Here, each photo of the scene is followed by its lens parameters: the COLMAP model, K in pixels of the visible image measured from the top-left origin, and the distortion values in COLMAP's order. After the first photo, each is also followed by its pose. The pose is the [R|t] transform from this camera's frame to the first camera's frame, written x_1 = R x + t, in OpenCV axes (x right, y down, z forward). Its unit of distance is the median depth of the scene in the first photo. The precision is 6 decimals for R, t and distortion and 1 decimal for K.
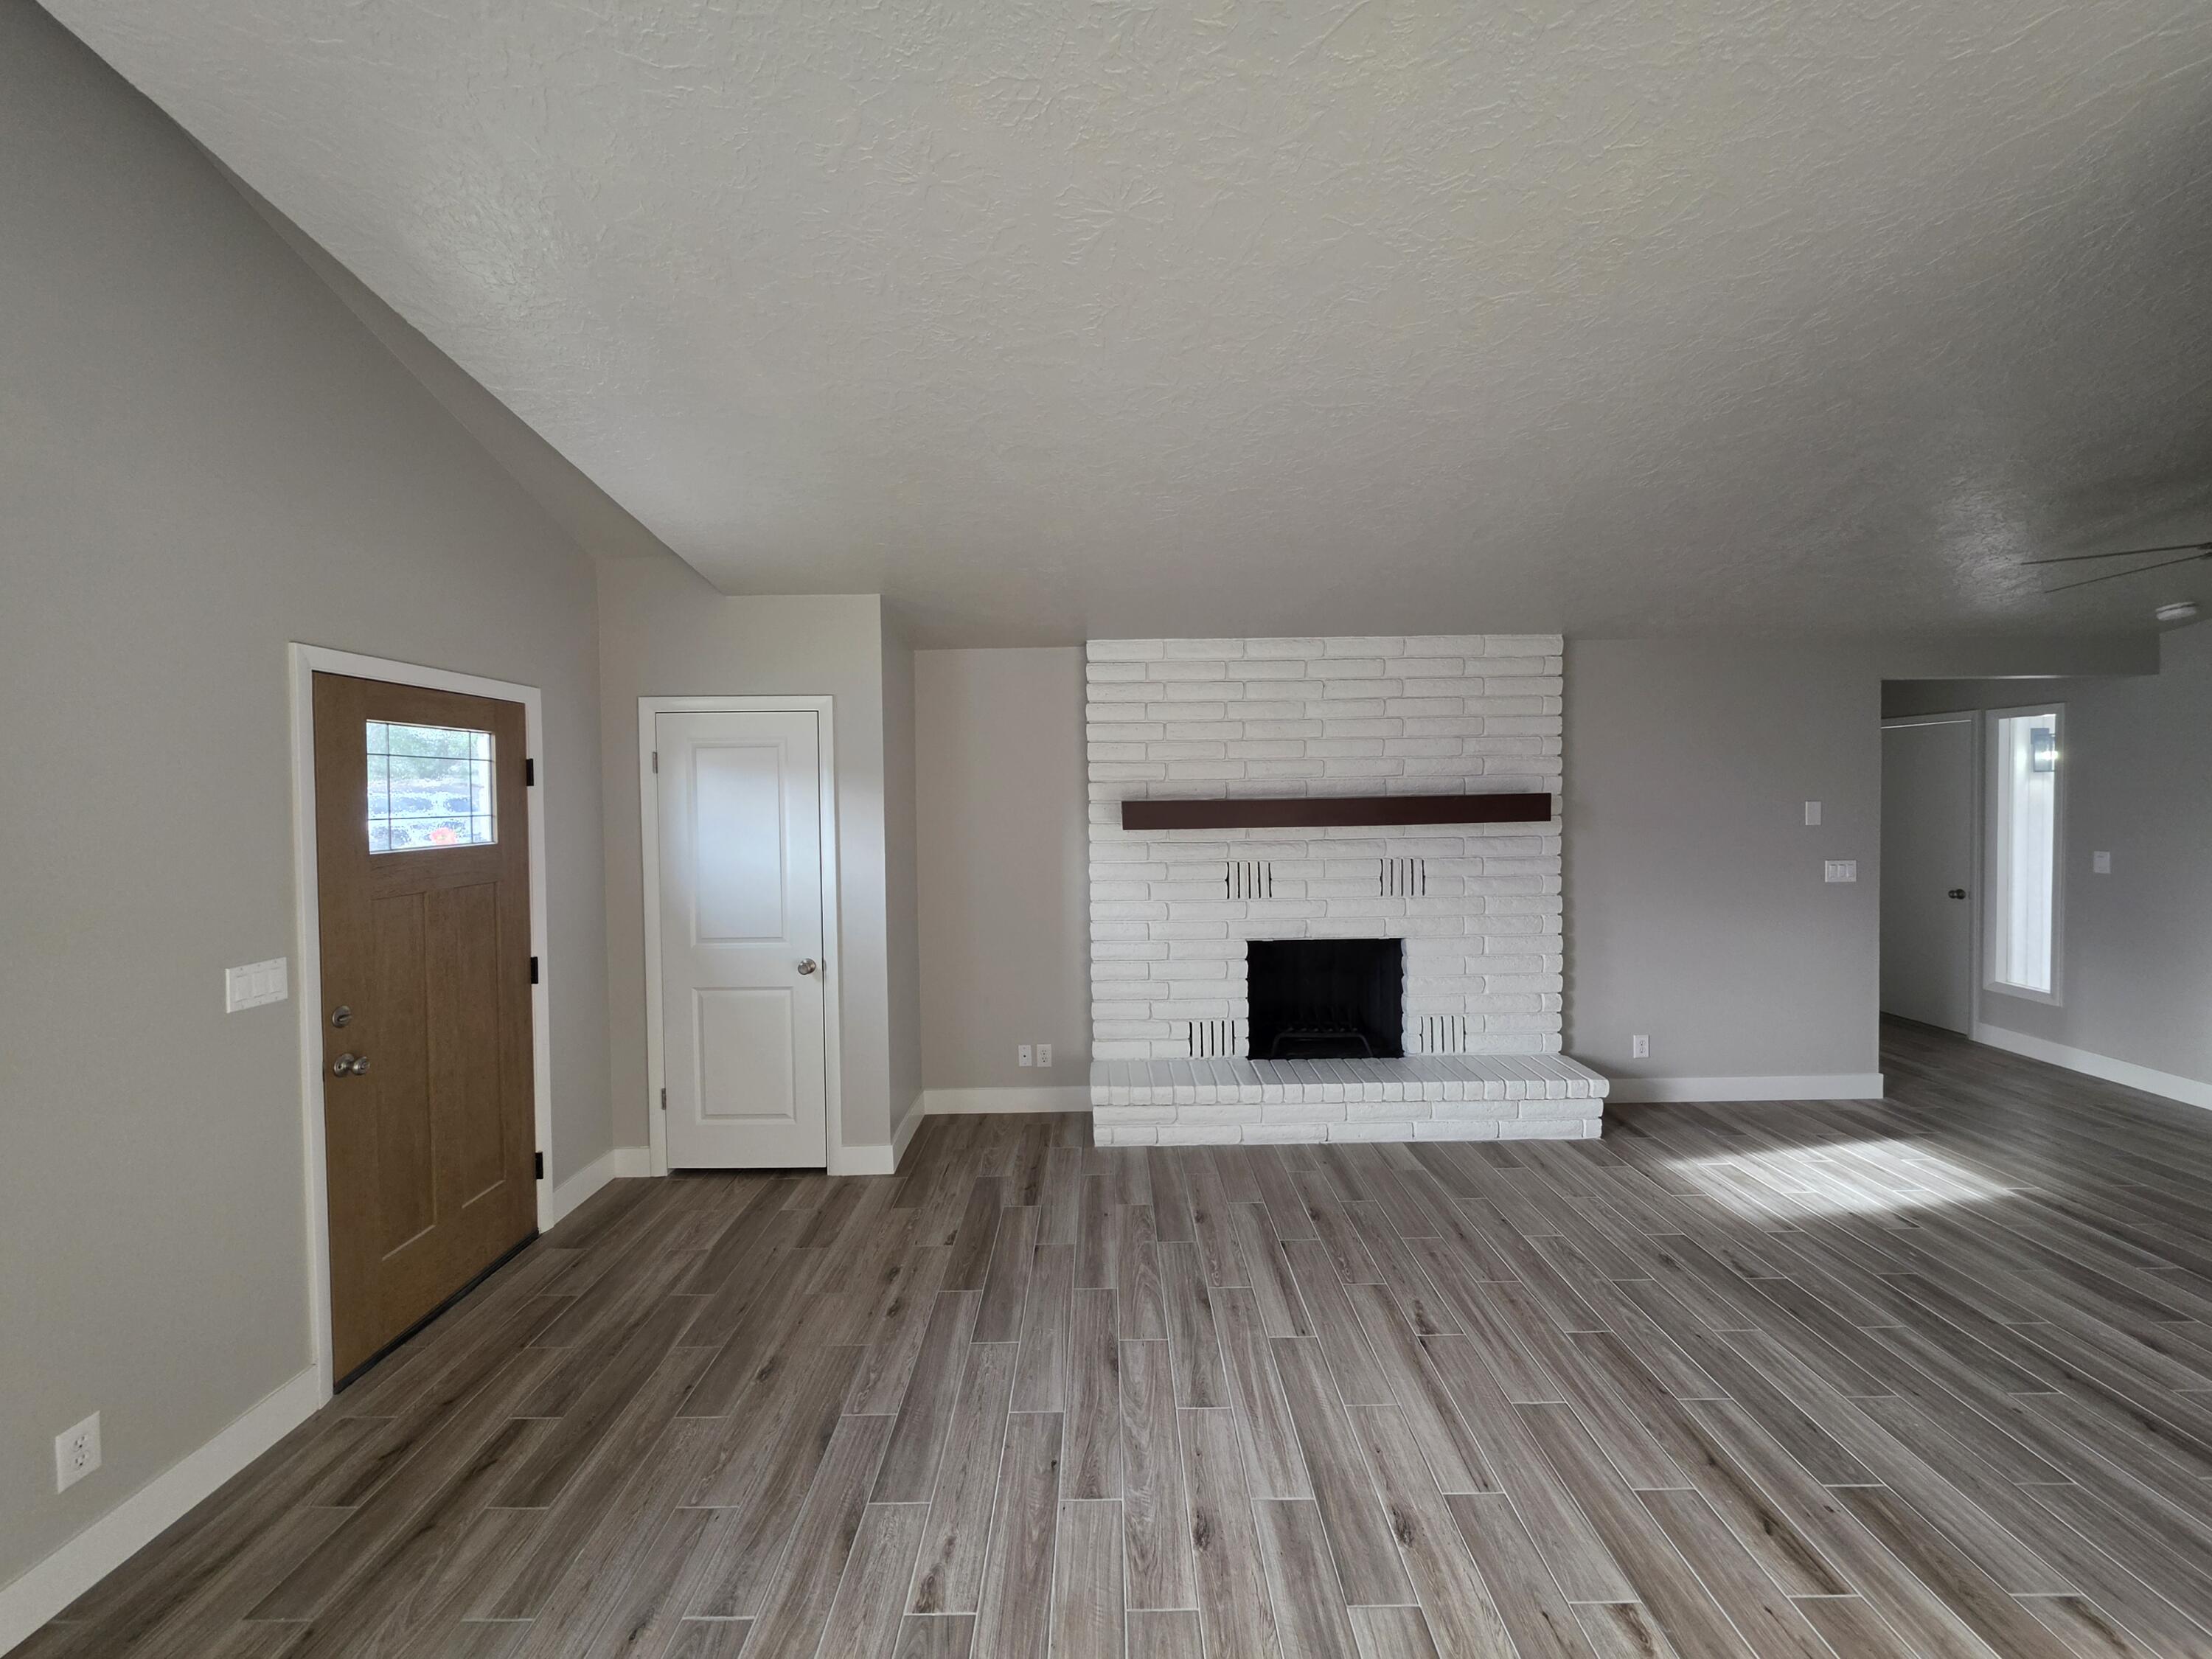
lens RADIAL K [[890.3, 0, 1109.7], [0, 890.3, 808.4], [0, 0, 1]] dist [-0.008208, 0.001107]
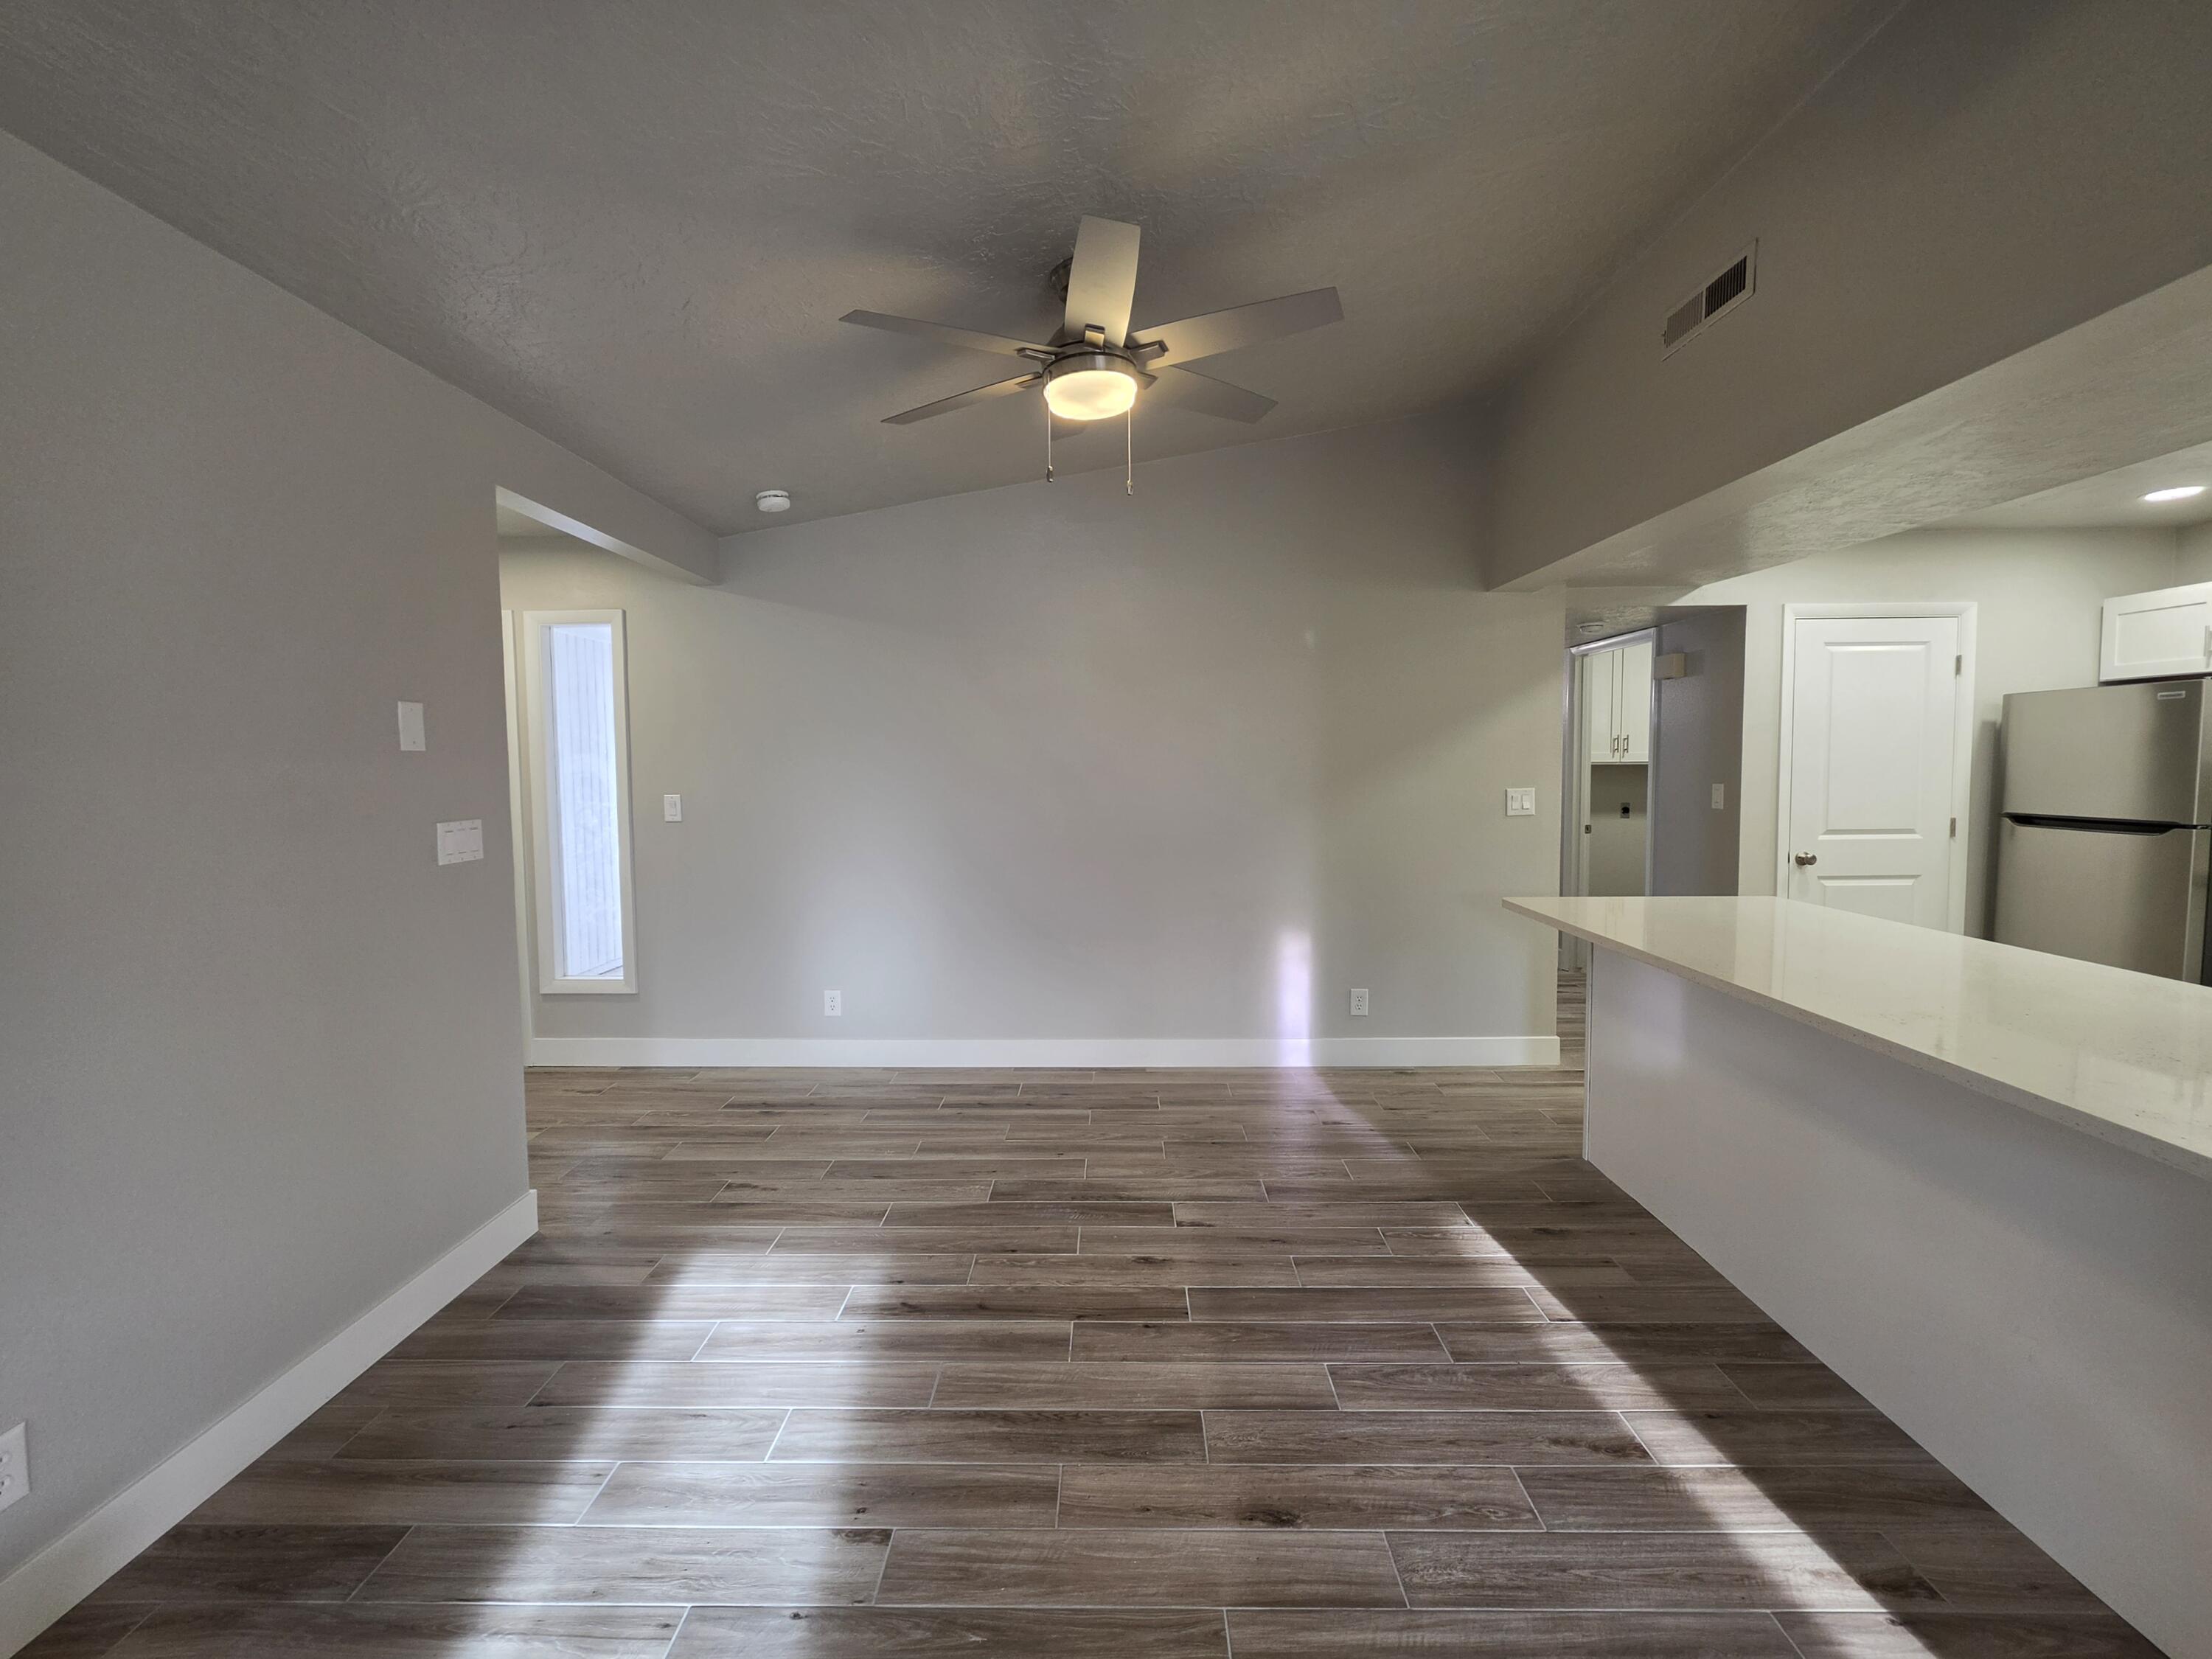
lens RADIAL K [[890.3, 0, 1102.0], [0, 890.3, 810.9], [0, 0, 1]] dist [-0.008208, 0.001107]
pose [[0.018163, -0.043673, 0.998881, 0.323814], [0.025268, 0.998747, 0.043208, 0.040921], [-0.999516, 0.024455, 0.019244, 0.627042]]
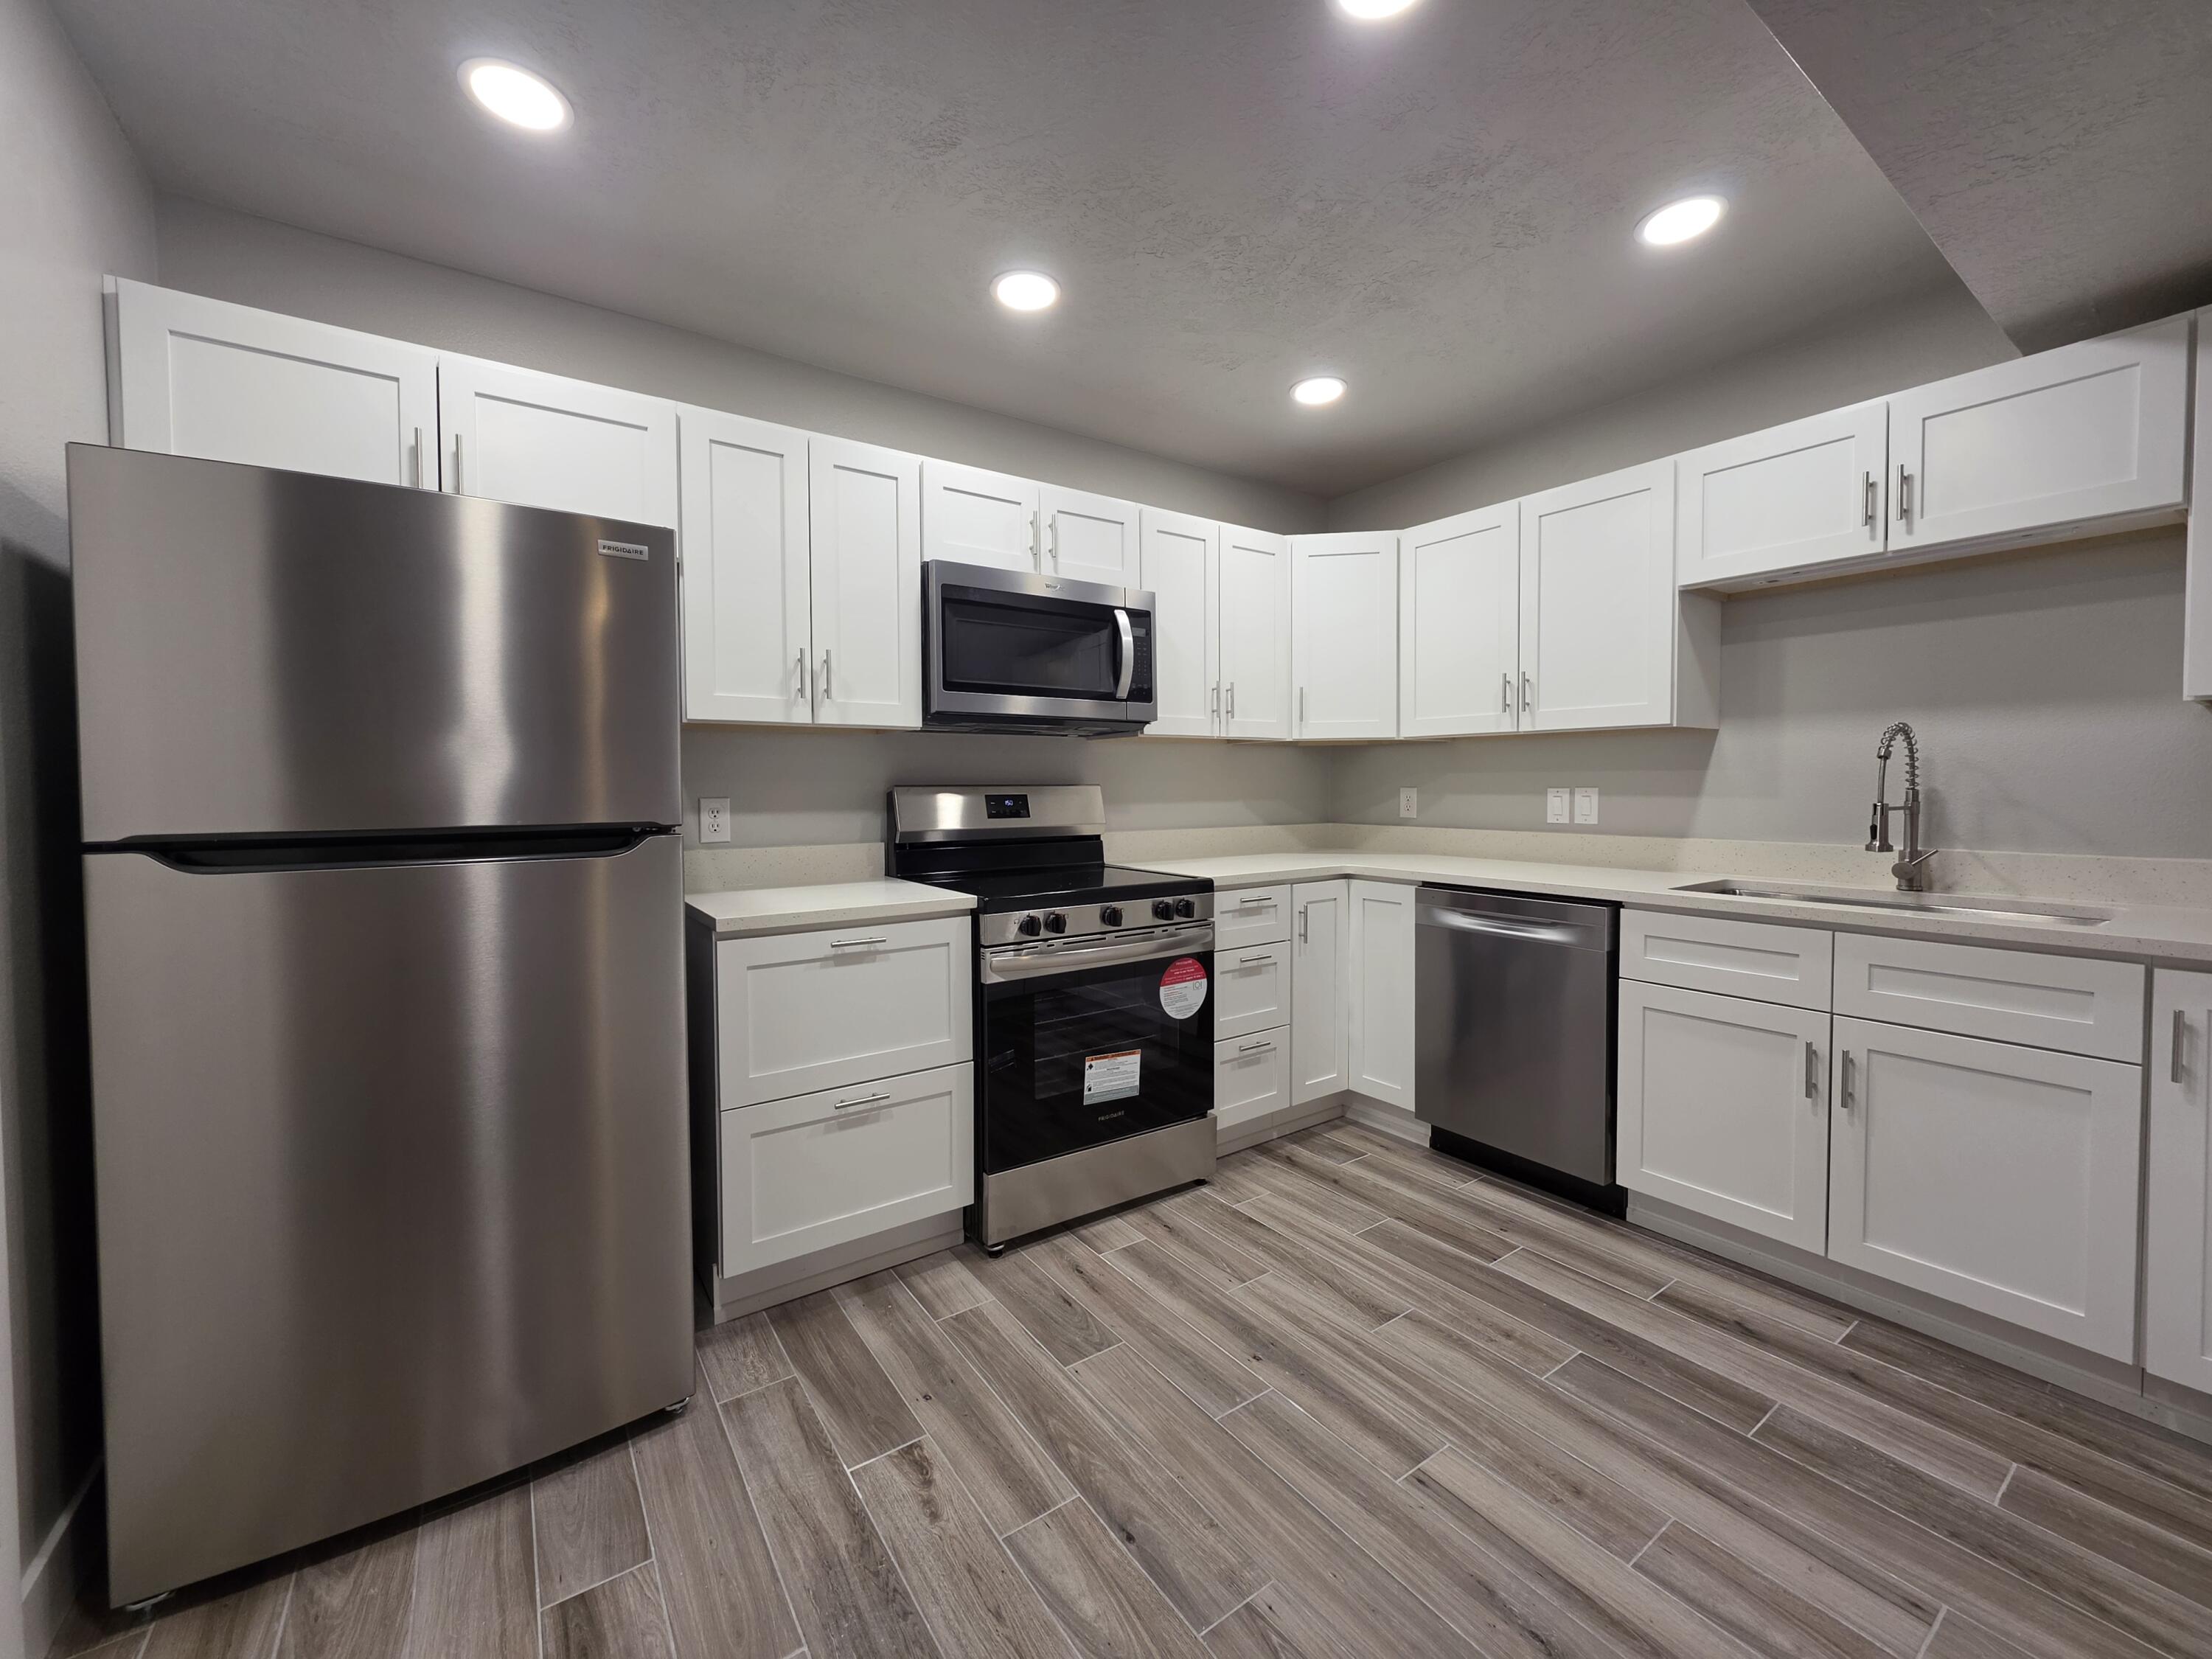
lens RADIAL K [[890.3, 0, 1108.5], [0, 890.3, 810.0], [0, 0, 1]] dist [-0.008208, 0.001107]
pose [[-0.815925, 0.035809, -0.577048, 1.142489], [0.006758, 0.998603, 0.052414, 0.083750], [0.578118, 0.038866, -0.815027, 0.129576]]
